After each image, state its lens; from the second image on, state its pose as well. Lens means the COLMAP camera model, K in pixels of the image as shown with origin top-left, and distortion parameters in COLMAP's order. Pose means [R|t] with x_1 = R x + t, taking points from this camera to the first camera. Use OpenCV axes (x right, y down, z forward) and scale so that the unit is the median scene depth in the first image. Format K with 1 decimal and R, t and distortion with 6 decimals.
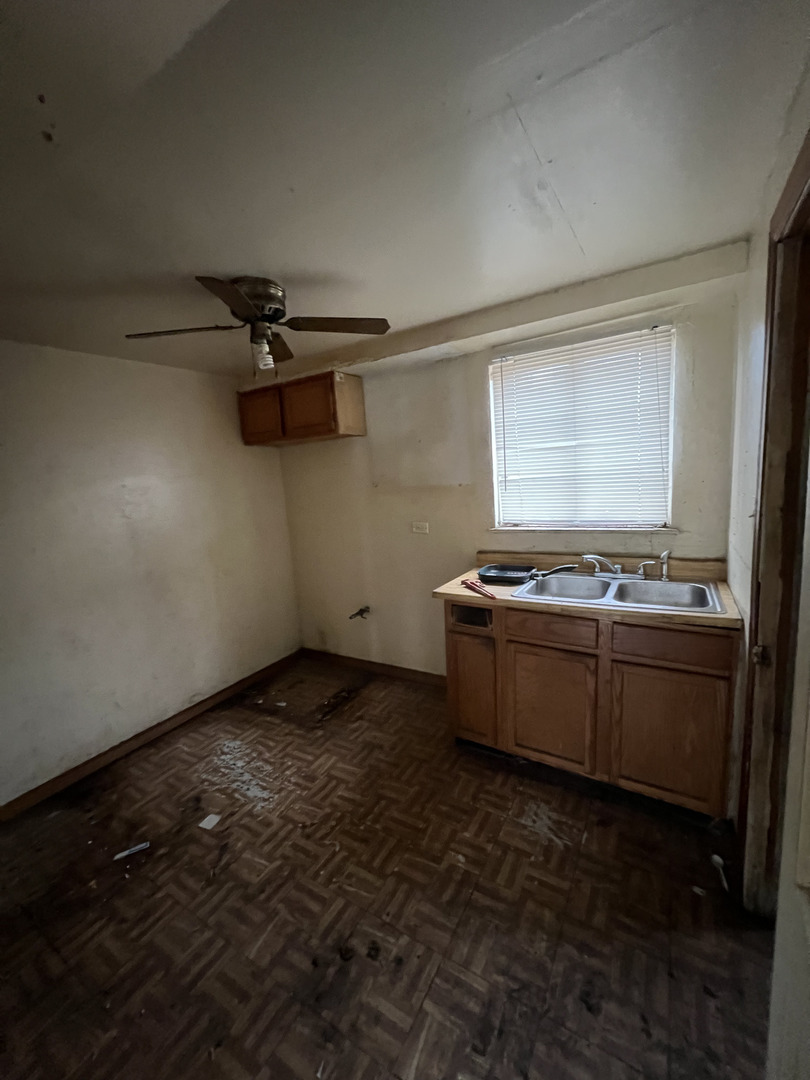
lens RADIAL K [[431.2, 0, 406.2], [0, 431.2, 536.4], [0, 0, 1]] dist [-0.000161, 0.000192]
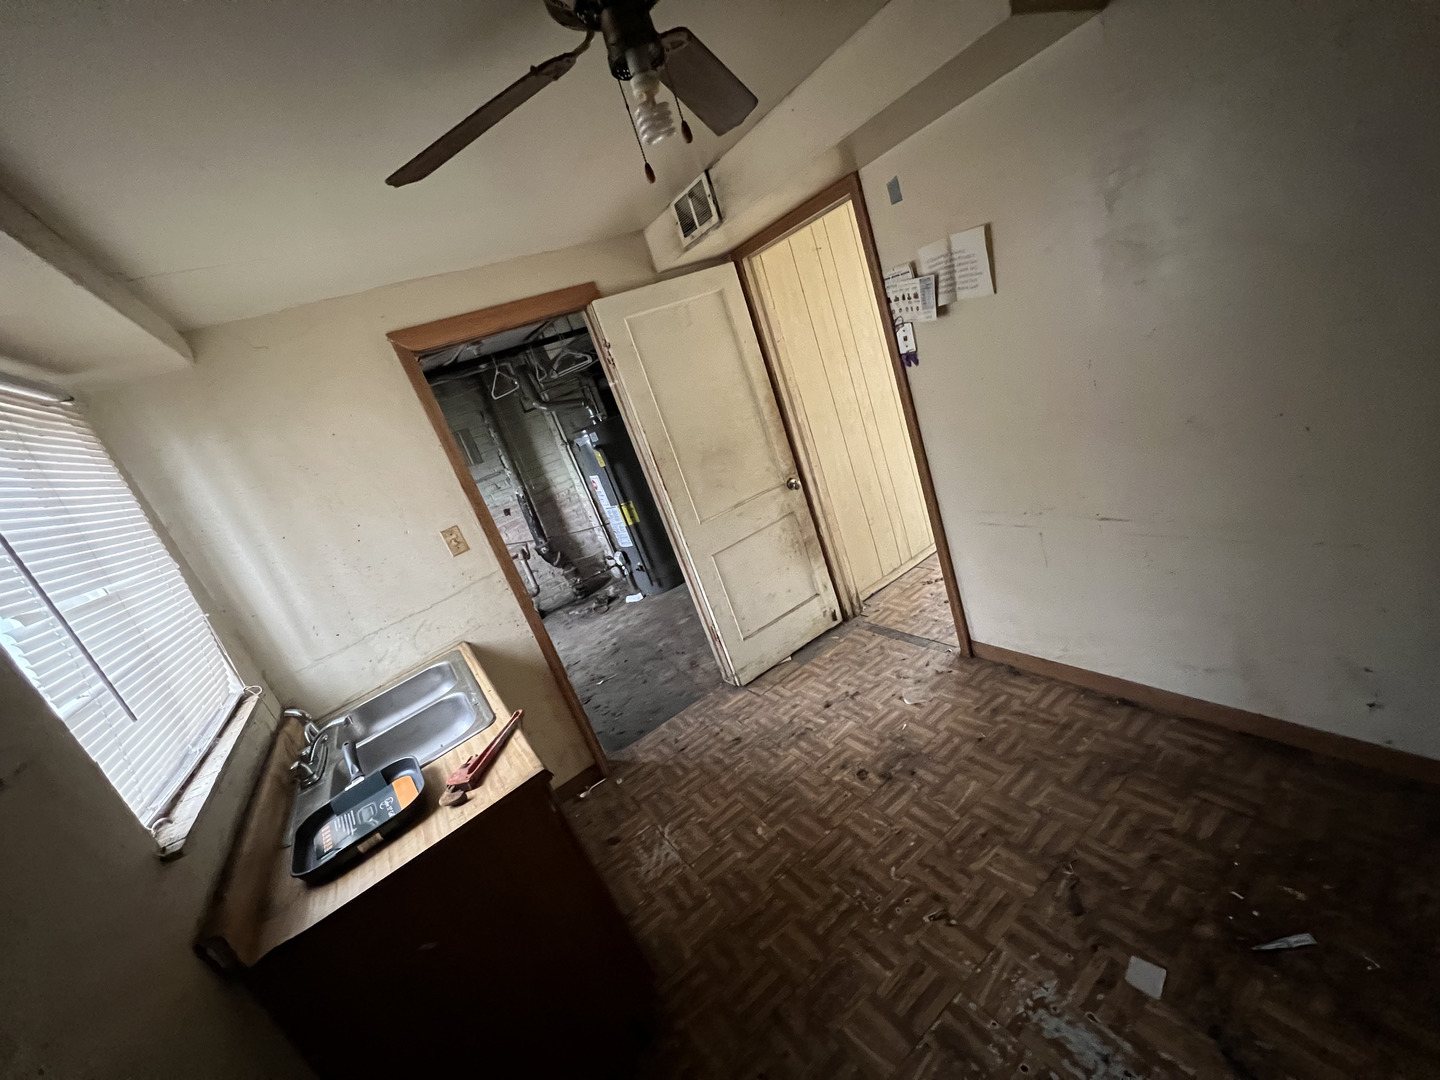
lens RADIAL K [[575.0, 0, 717.6], [0, 575.0, 540.6], [0, 0, 1]] dist [-0.000161, 0.000192]
pose [[-0.827116, 0.214069, 0.519666, -0.517652], [0.441769, 0.819225, 0.365665, -0.239453], [-0.347446, 0.532020, -0.772163, 1.477251]]
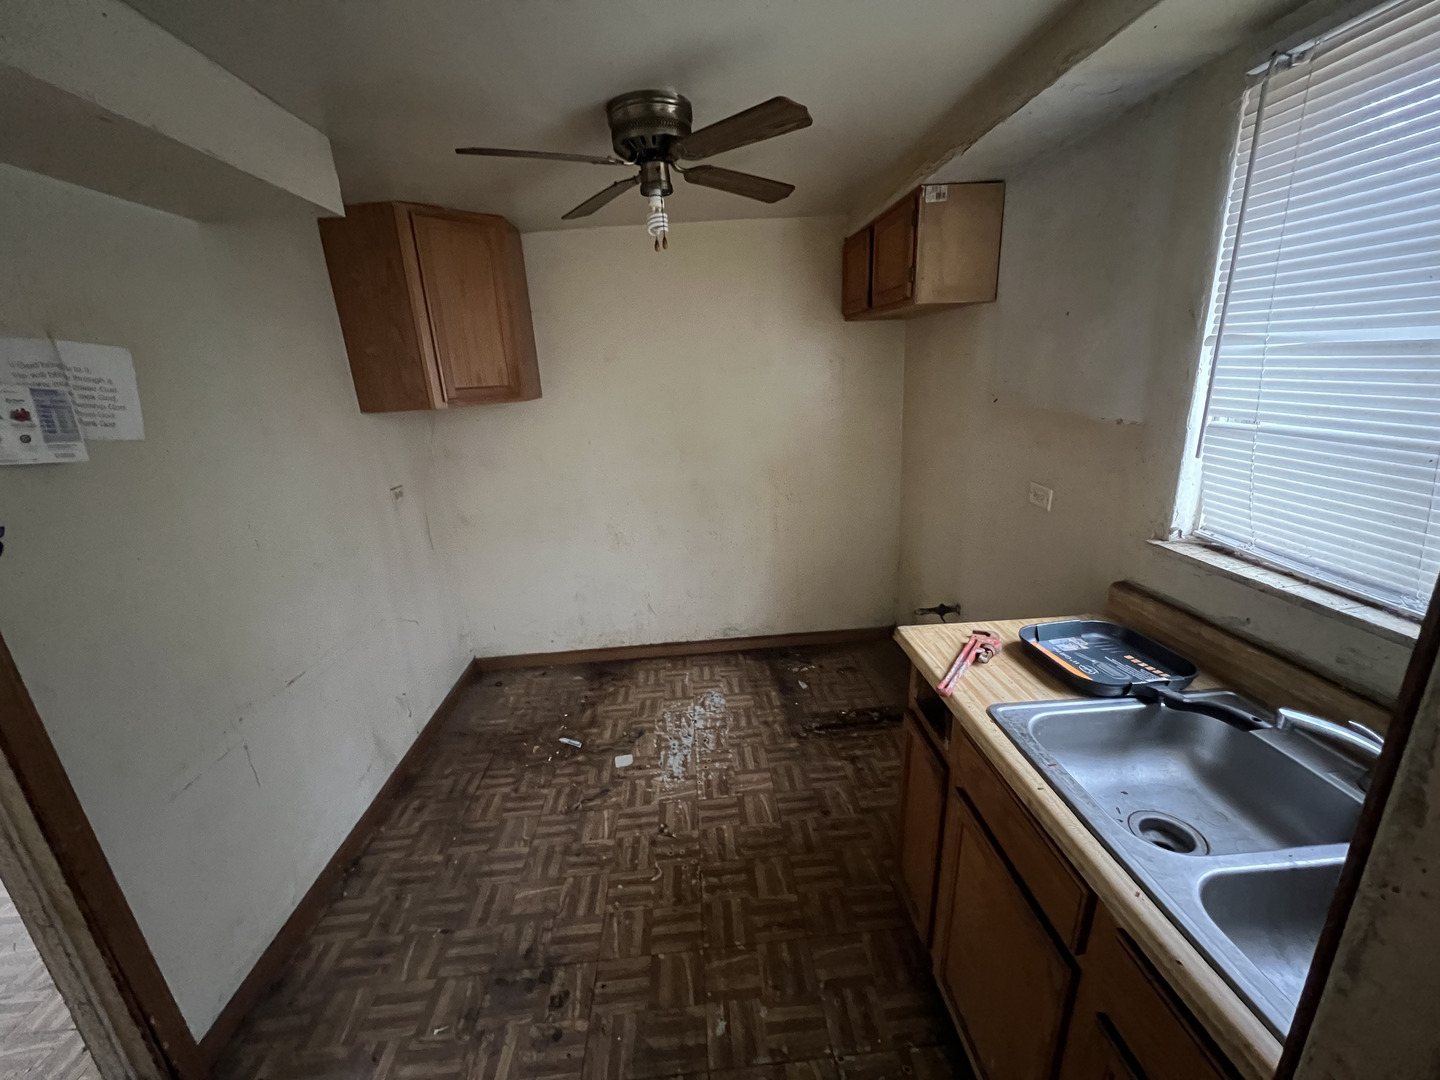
lens RADIAL K [[576.5, 0, 719.9], [0, 576.5, 535.7], [0, 0, 1]] dist [-0.006713, 0.001437]
pose [[0.575821, 0.268268, -0.772310, 0.528186], [-0.107116, 0.961246, 0.254032, -0.162309], [0.810529, -0.063550, 0.582241, 0.483435]]
